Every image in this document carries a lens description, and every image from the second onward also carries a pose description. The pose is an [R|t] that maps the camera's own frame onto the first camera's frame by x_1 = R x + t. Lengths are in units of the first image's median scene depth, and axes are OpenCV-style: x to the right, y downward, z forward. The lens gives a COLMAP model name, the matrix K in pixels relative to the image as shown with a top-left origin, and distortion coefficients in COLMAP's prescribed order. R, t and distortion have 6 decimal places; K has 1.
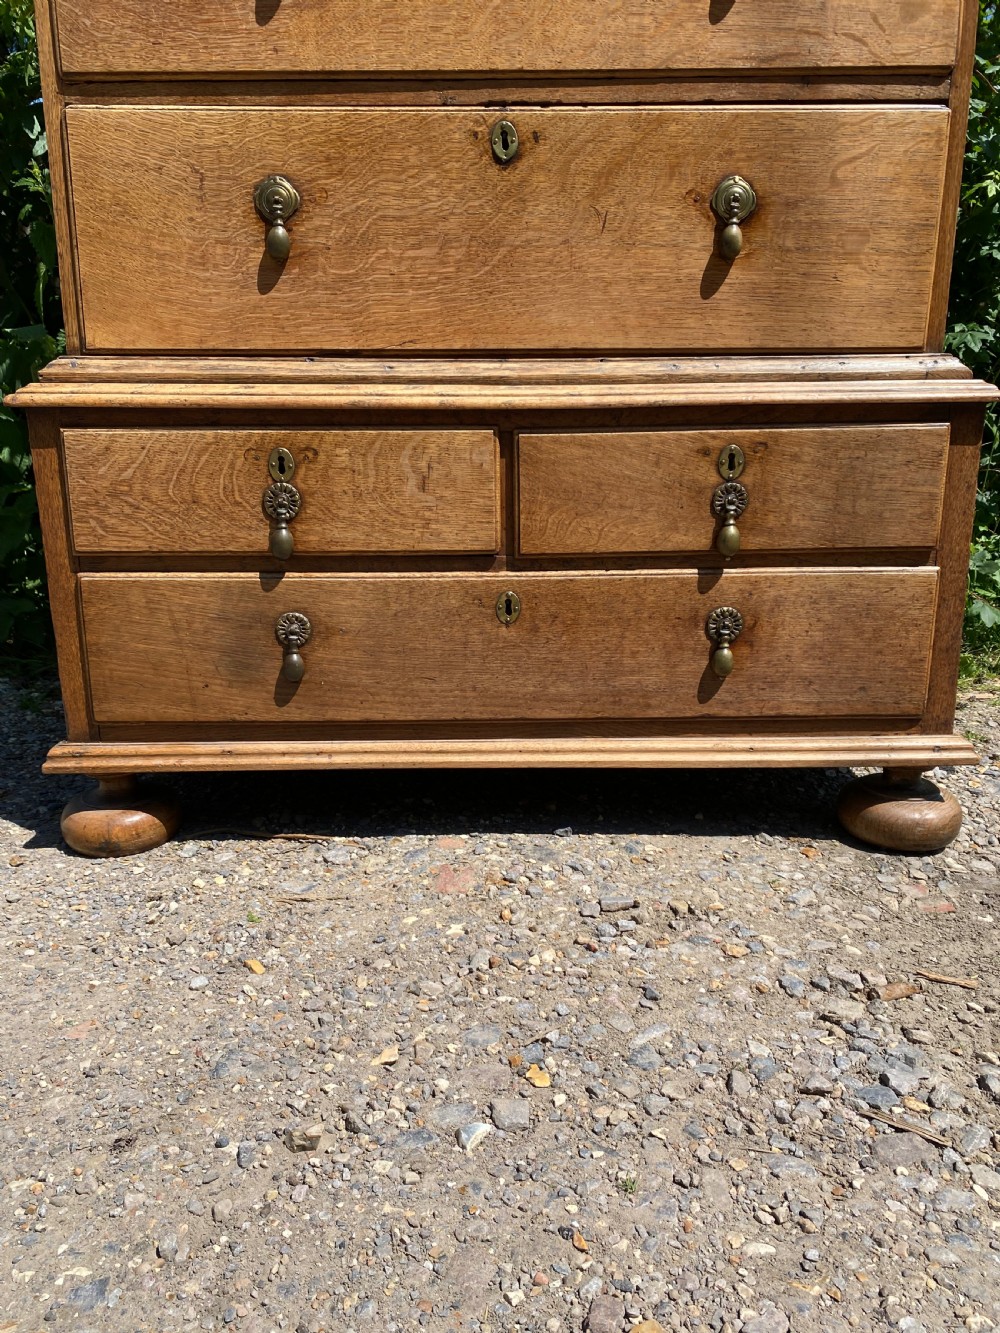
lens RADIAL K [[1007.8, 0, 494.1], [0, 1007.8, 666.6], [0, 0, 1]] dist [0.056385, -0.068472]
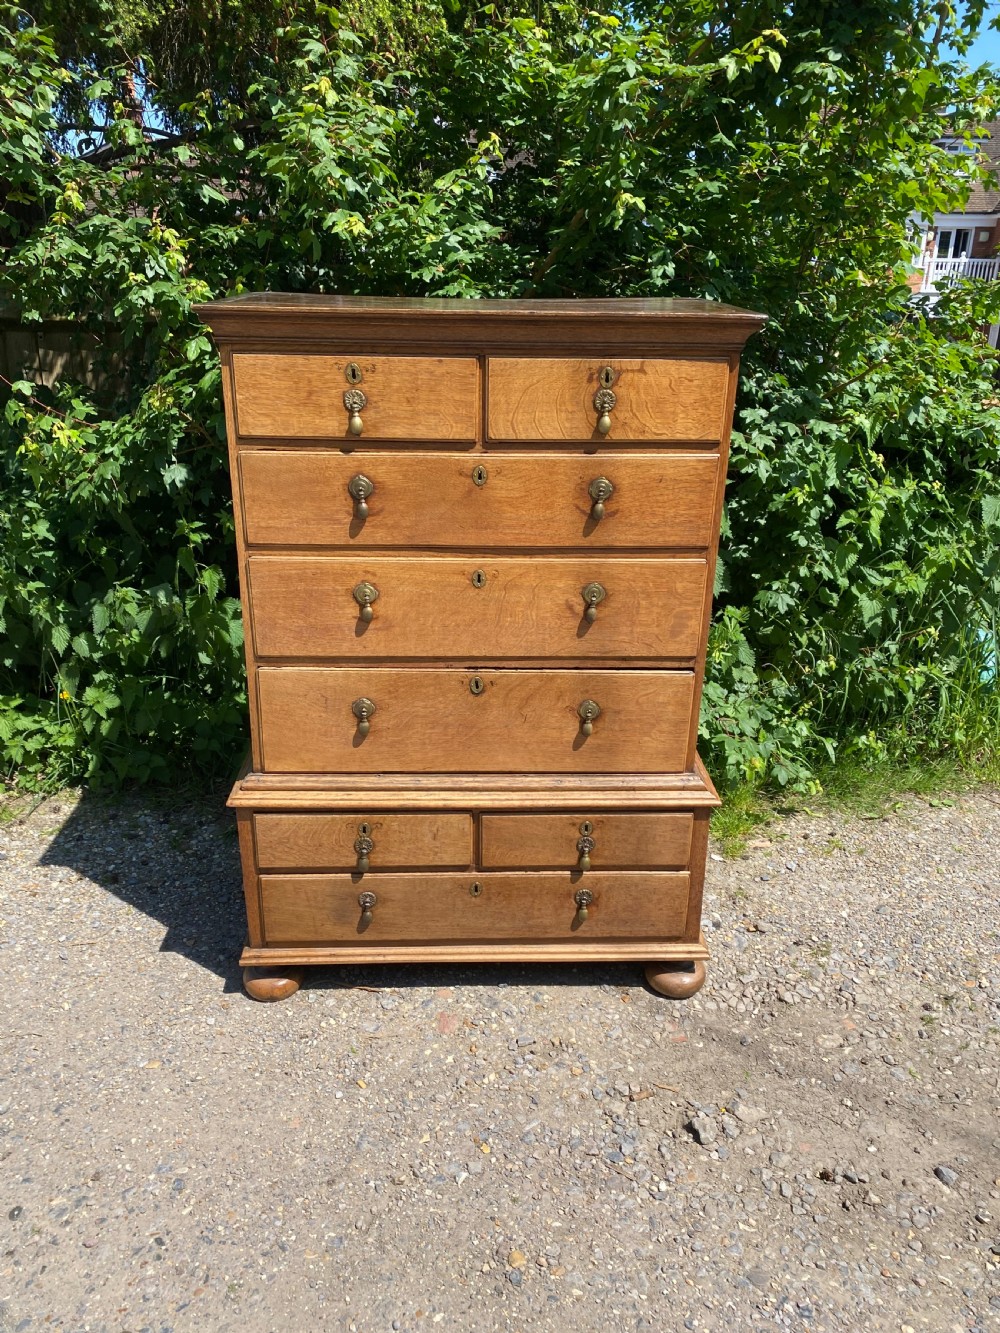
lens RADIAL K [[1012.7, 0, 494.3], [0, 1012.7, 662.4], [0, 0, 1]] dist [0.055011, -0.056466]
pose [[0.999388, 0.008671, 0.033893, -0.022423], [-0.013258, 0.990408, 0.137536, -0.811583], [-0.032375, -0.137901, 0.989917, -0.961989]]
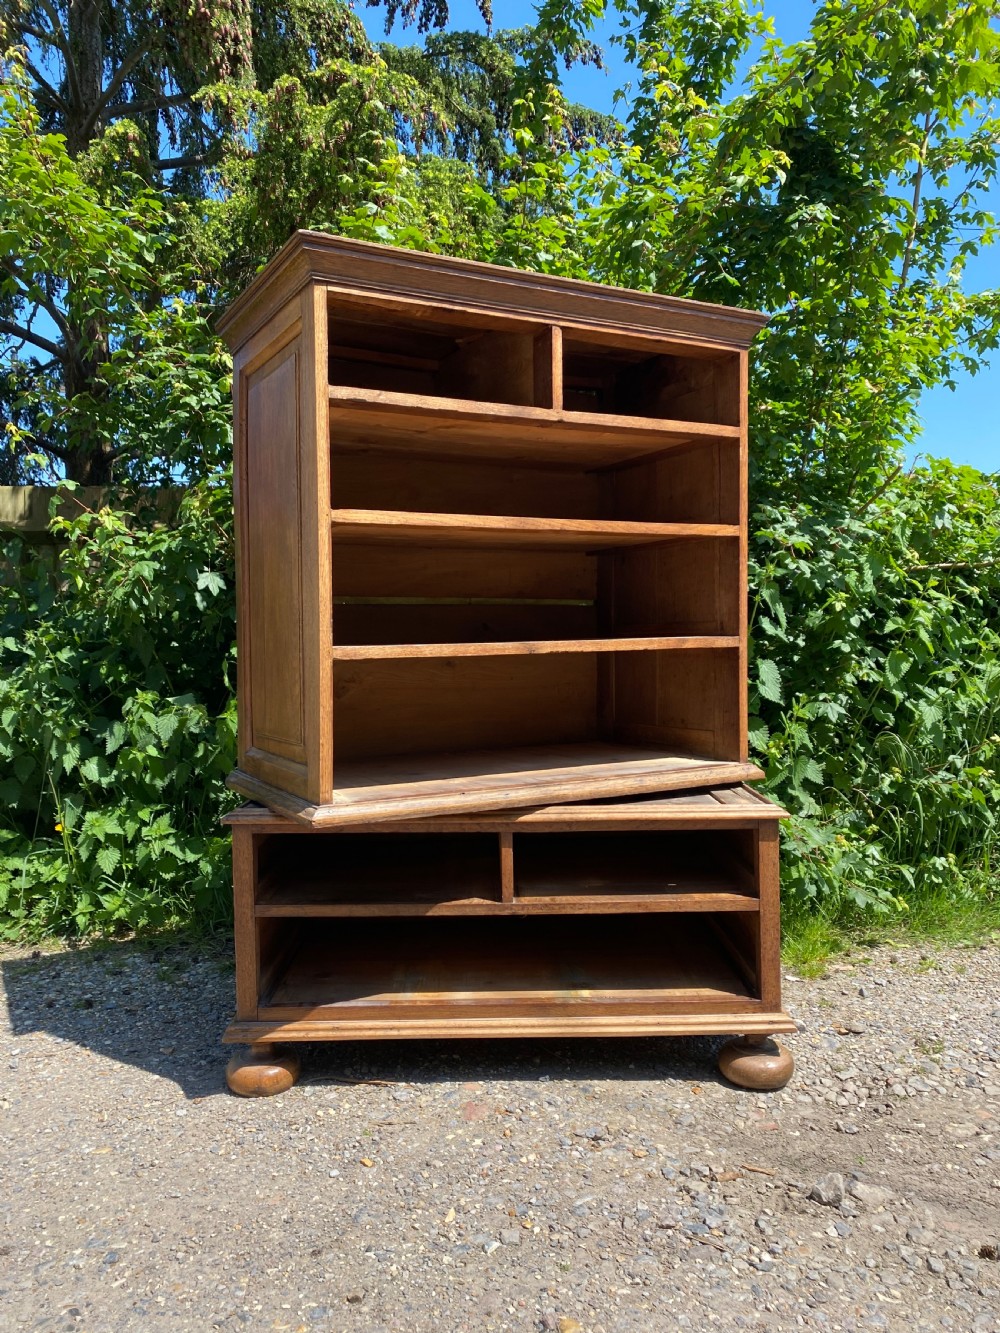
lens RADIAL K [[1006.9, 0, 506.1], [0, 1006.9, 664.4], [0, 0, 1]] dist [0.025377, -0.011047]
pose [[0.999952, -0.002446, 0.009473, -0.004013], [0.004354, 0.978331, -0.207002, -0.159314], [-0.008761, 0.207034, 0.978295, -0.762378]]
